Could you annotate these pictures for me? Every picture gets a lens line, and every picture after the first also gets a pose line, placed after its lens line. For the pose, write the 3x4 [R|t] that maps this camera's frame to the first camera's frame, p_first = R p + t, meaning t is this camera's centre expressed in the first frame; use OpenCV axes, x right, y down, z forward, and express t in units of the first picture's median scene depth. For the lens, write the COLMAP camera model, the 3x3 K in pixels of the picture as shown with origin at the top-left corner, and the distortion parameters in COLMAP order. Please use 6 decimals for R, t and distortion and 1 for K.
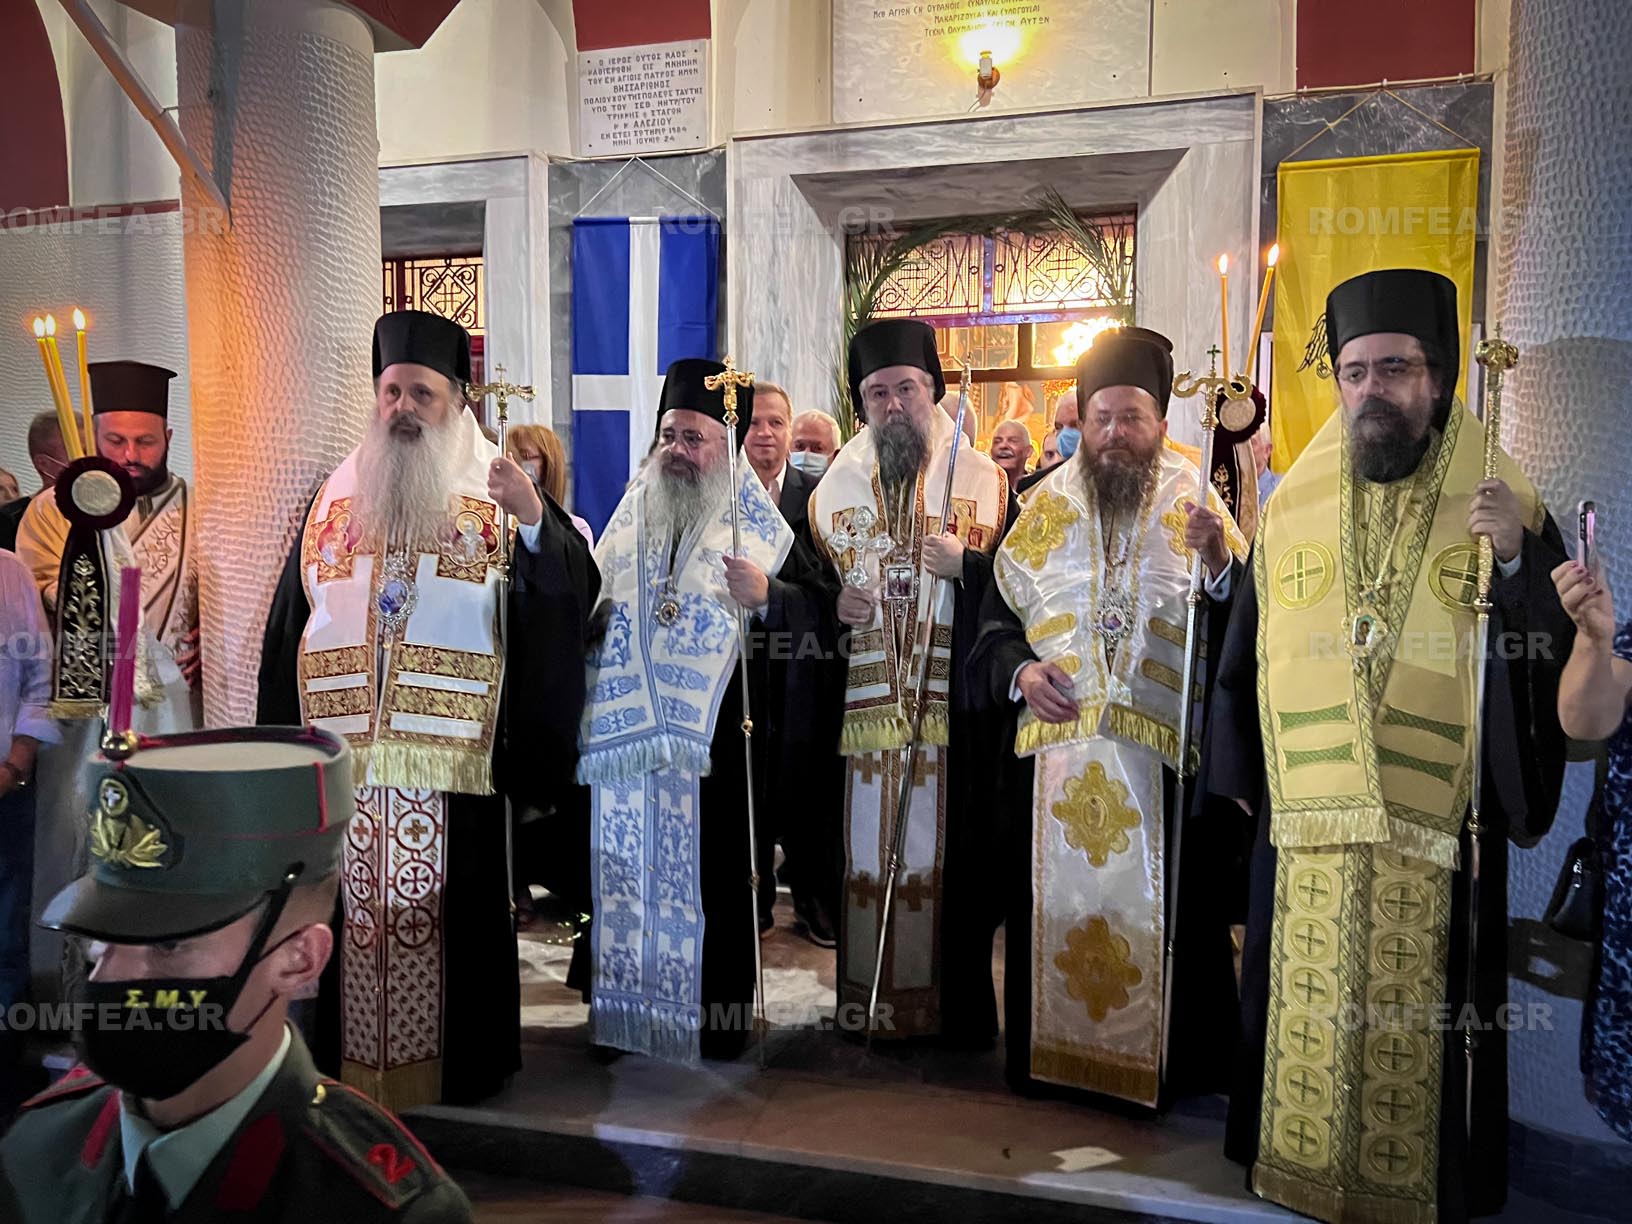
lens RADIAL K [[1227.9, 0, 821.3], [0, 1227.9, 609.6], [0, 0, 1]] dist [0.029865, -0.002358]
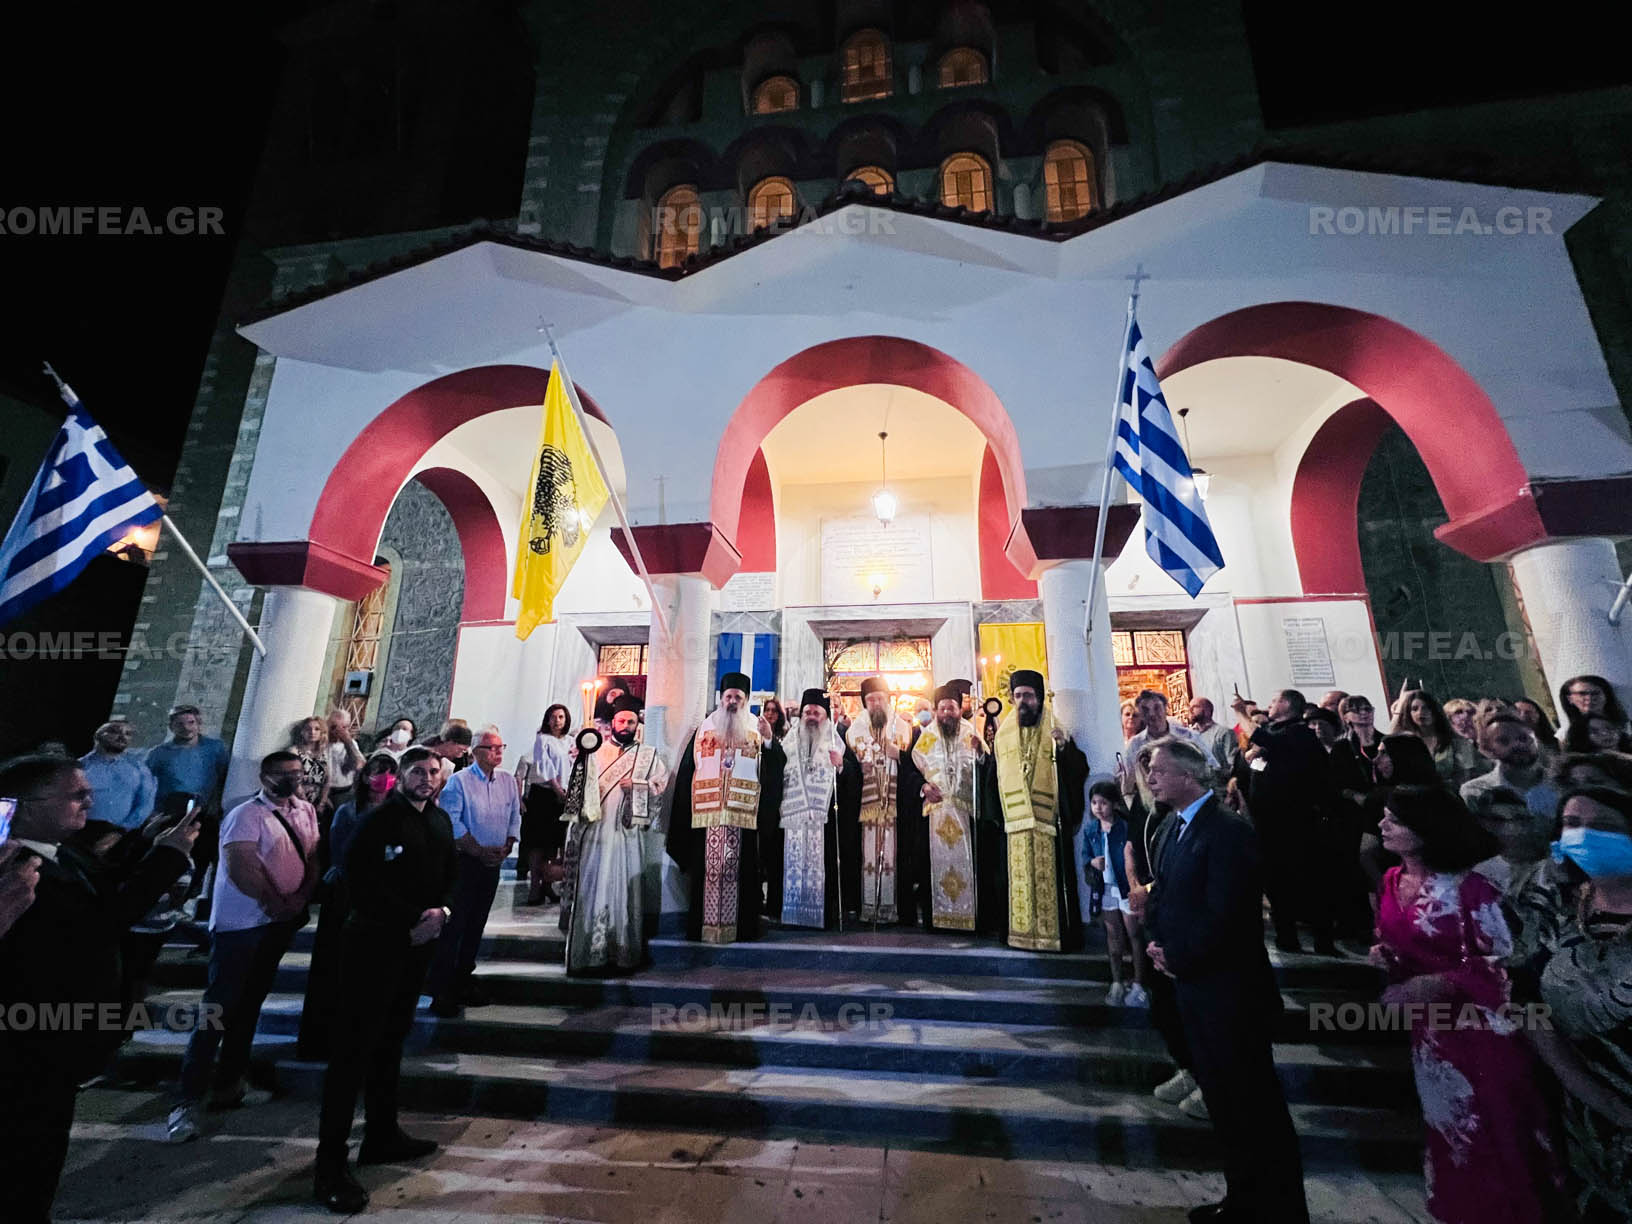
lens RADIAL K [[645.1, 0, 823.6], [0, 645.1, 621.4], [0, 0, 1]] dist [-0.015164, 0.006808]
pose [[0.991126, 0.031748, 0.129079, -0.290069], [0.007355, 0.956474, -0.291725, 0.111233], [-0.132723, 0.290086, 0.947753, -0.600904]]
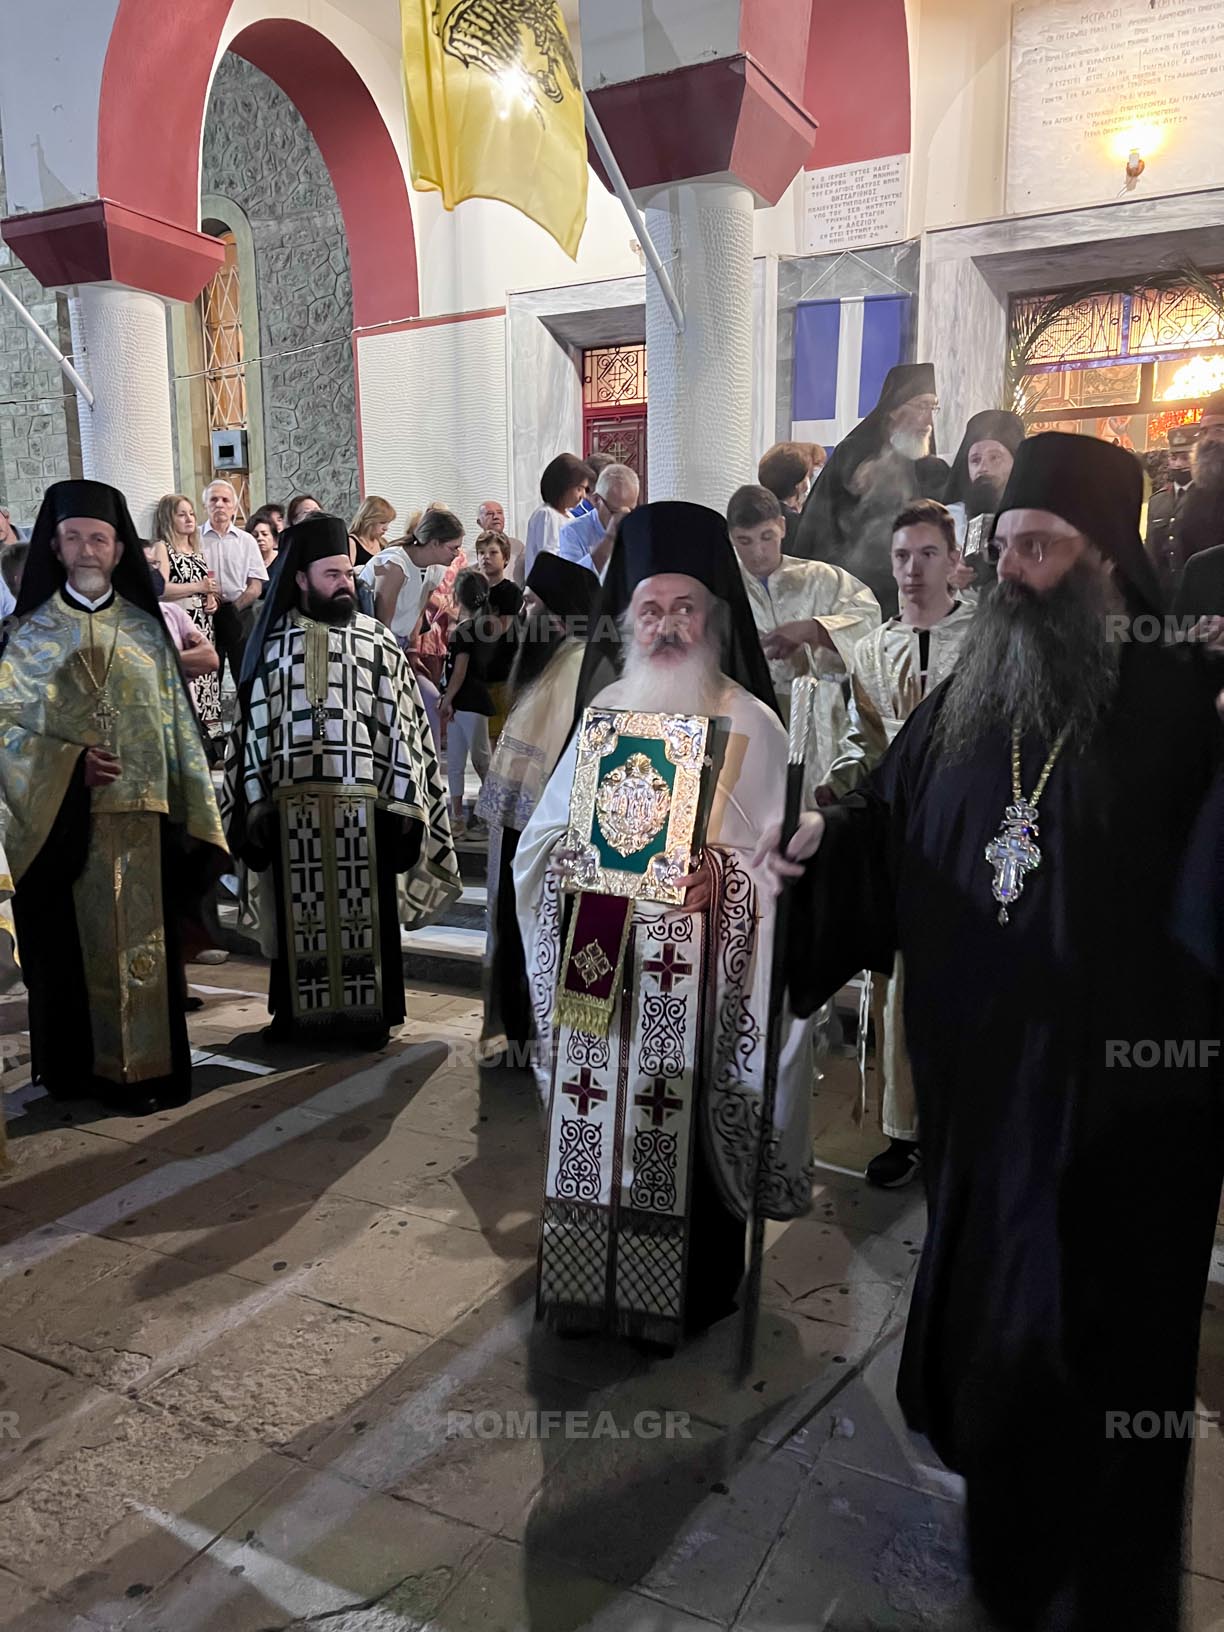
lens RADIAL K [[1214.6, 0, 612.0], [0, 1214.6, 816.0], [0, 0, 1]] dist [0.058964, -0.063558]
pose [[0.976956, 0.022943, -0.212204, -0.182475], [-0.000527, 0.994462, 0.105093, 0.181545], [0.213440, -0.102560, 0.971558, -0.726247]]
